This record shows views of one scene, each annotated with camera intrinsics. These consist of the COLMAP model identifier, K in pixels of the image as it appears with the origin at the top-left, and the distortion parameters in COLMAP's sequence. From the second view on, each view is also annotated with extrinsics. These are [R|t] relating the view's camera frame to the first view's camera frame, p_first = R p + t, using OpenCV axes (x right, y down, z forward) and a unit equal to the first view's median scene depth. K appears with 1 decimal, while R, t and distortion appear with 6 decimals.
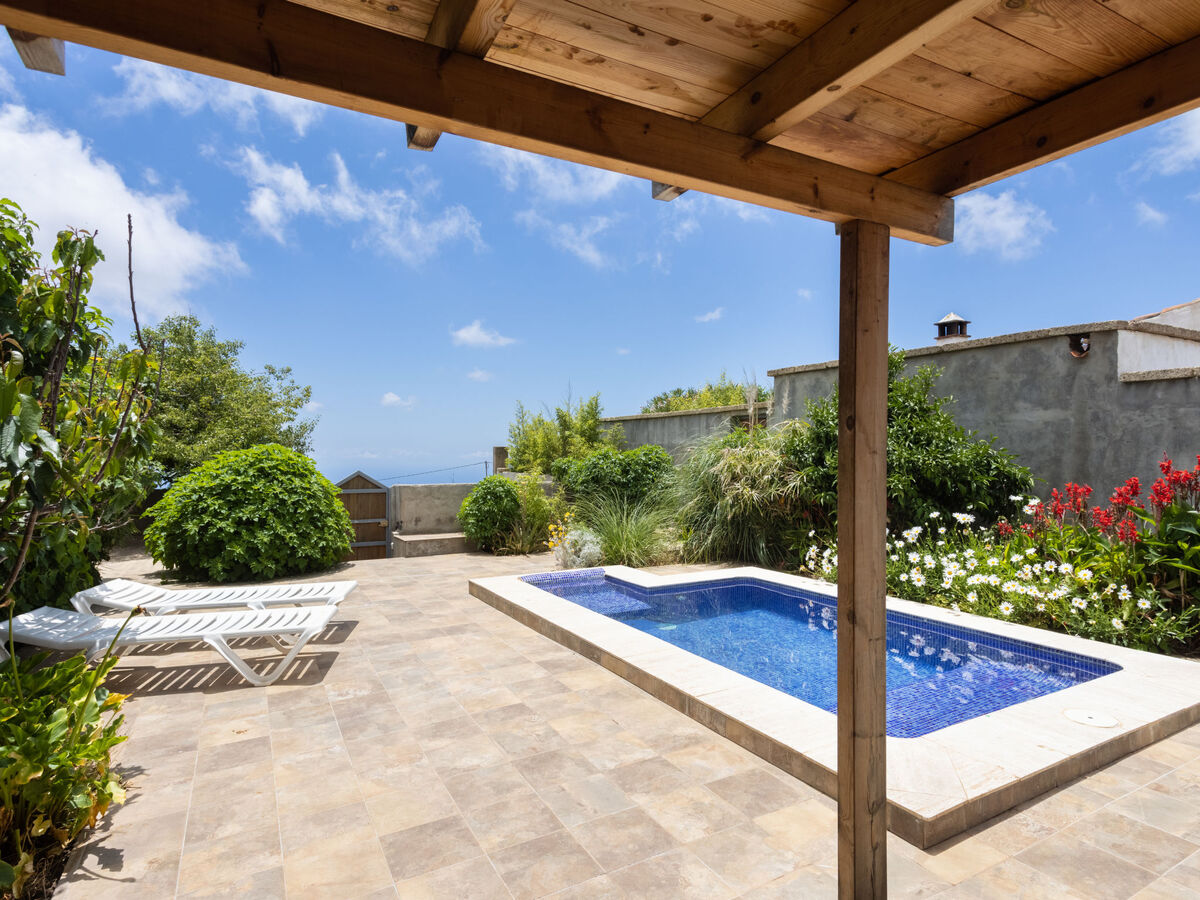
lens RADIAL K [[678.3, 0, 621.7], [0, 678.3, 431.9], [0, 0, 1]] dist [-0.005894, 0.007941]
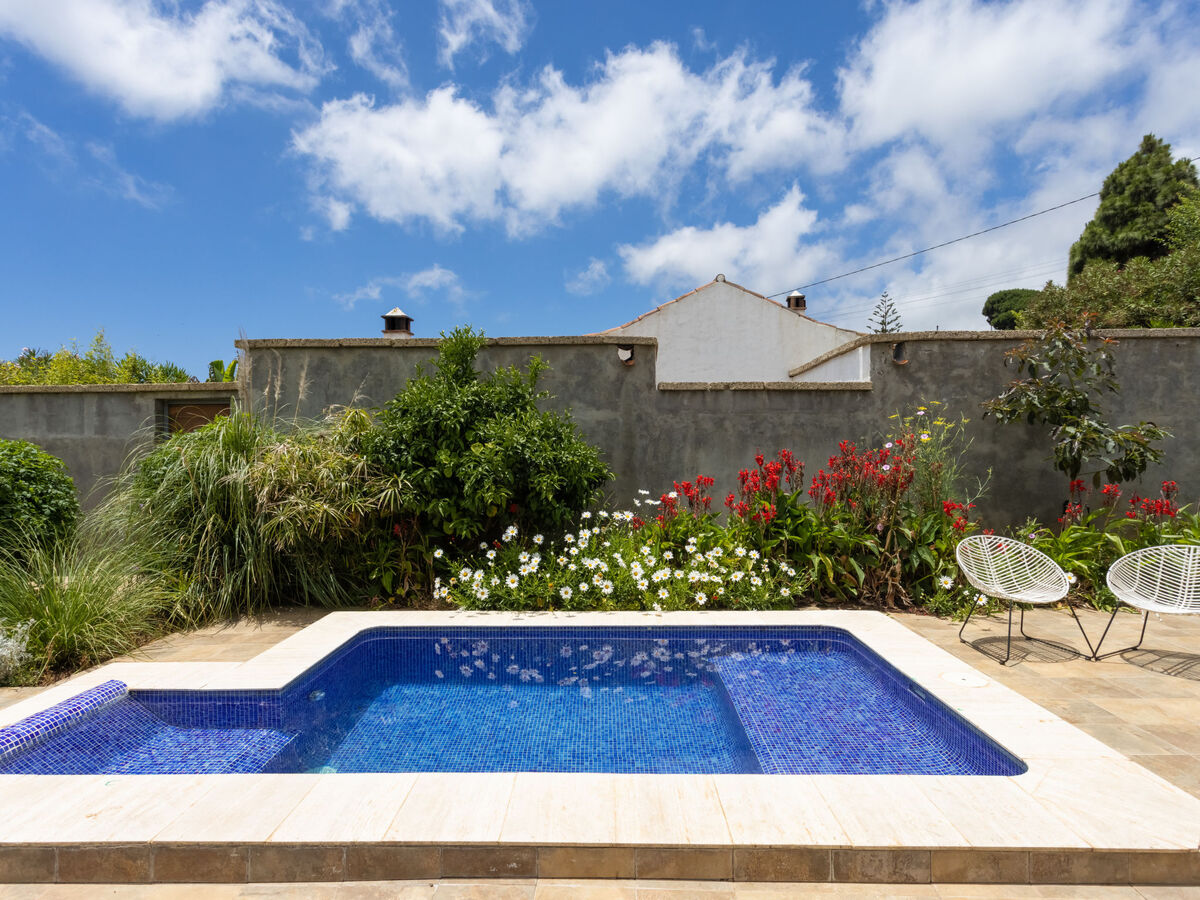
lens RADIAL K [[641.7, 0, 606.0], [0, 641.7, 442.8], [0, 0, 1]] dist [0.002665, -0.001258]
pose [[0.518294, 0.005005, 0.855188, -0.267726], [-0.019157, 0.999800, 0.005759, 0.014726], [-0.854988, -0.019368, 0.518286, 0.473510]]
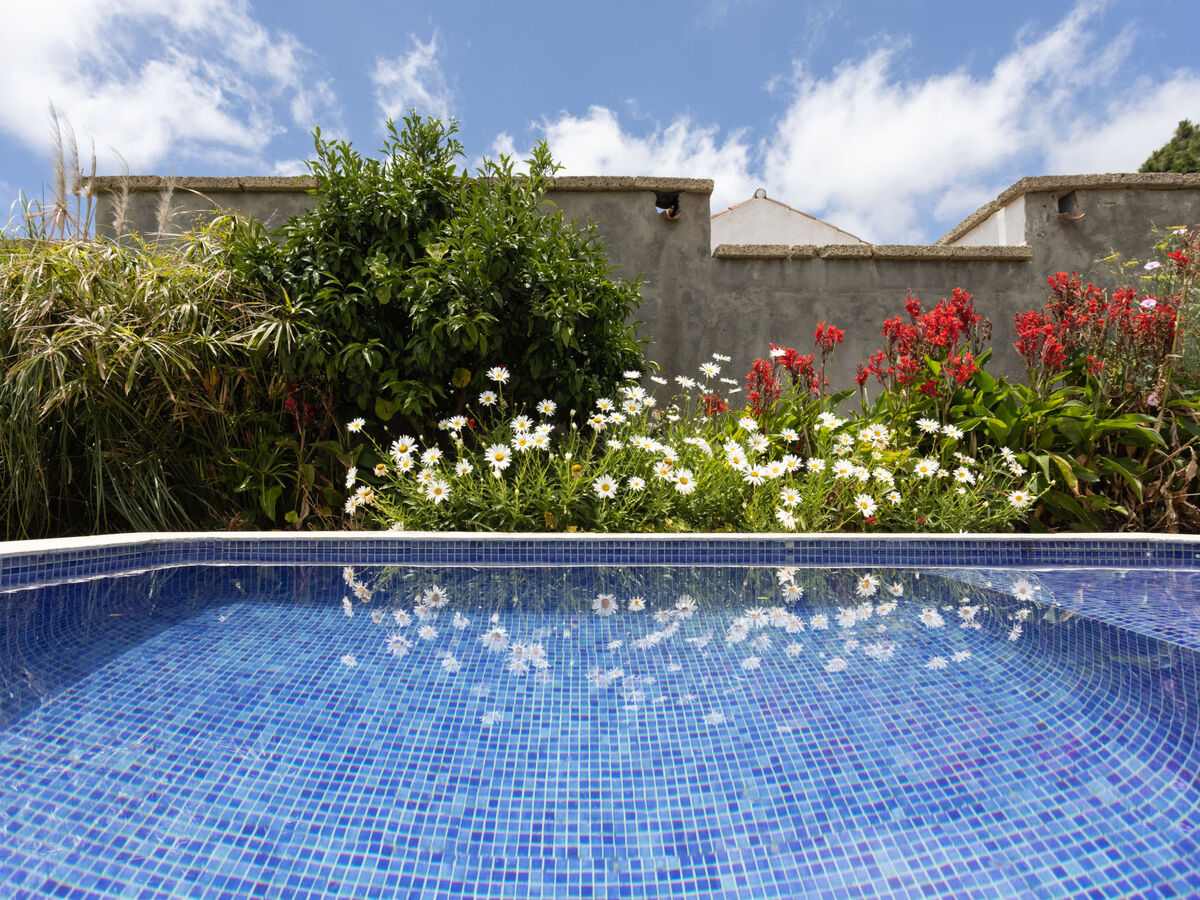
lens RADIAL K [[641.7, 0, 598.9], [0, 641.7, 452.9], [0, 0, 1]] dist [0.002665, -0.001258]
pose [[0.501092, 0.051740, 0.863846, 0.019661], [-0.025324, 0.998660, -0.045125, 0.189783], [-0.865023, 0.000736, 0.501731, 0.710520]]
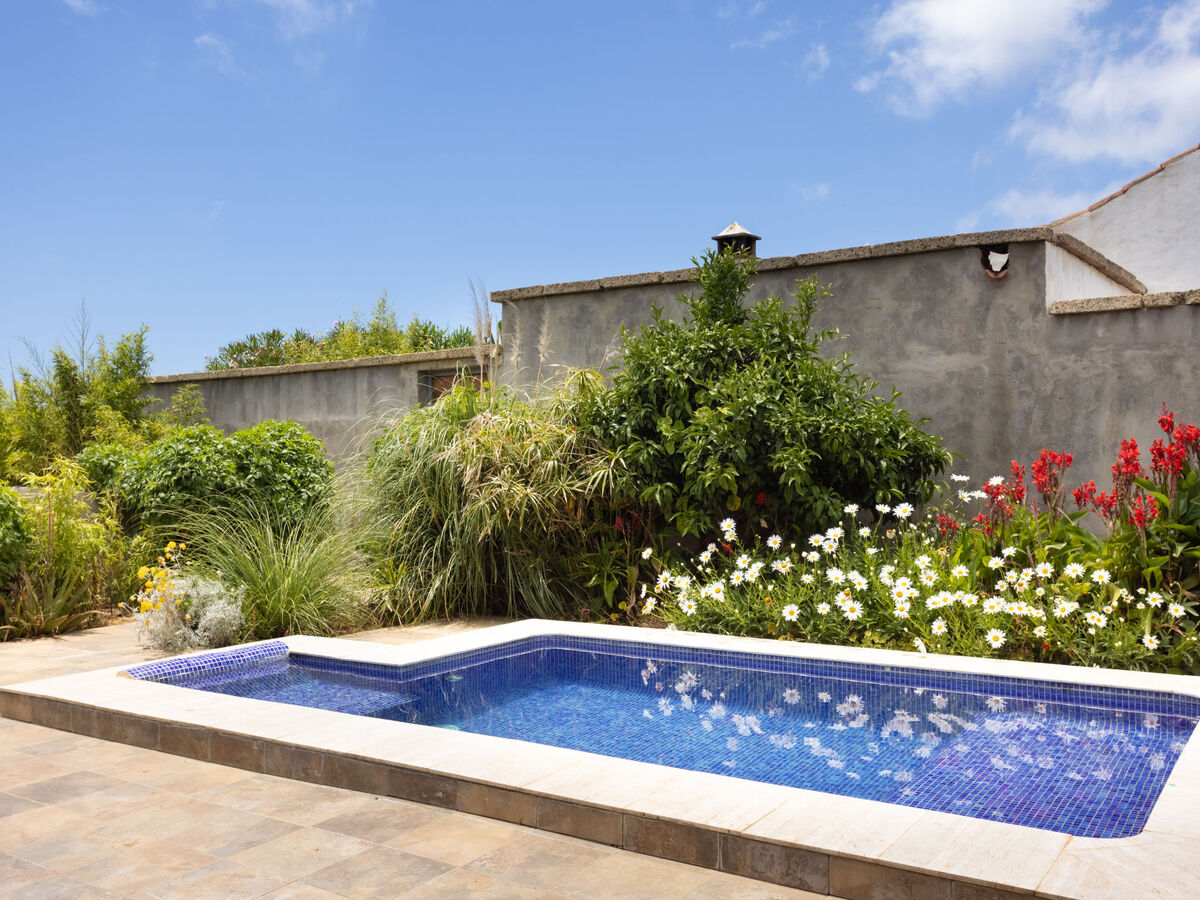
lens RADIAL K [[1119.5, 0, 597.7], [0, 1119.5, 429.7], [0, 0, 1]] dist [-0.003485, 0.000000]
pose [[0.900912, -0.001806, 0.433998, -0.191611], [0.001280, 0.999998, 0.001504, 0.043030], [-0.434000, -0.000800, 0.900913, 0.145442]]
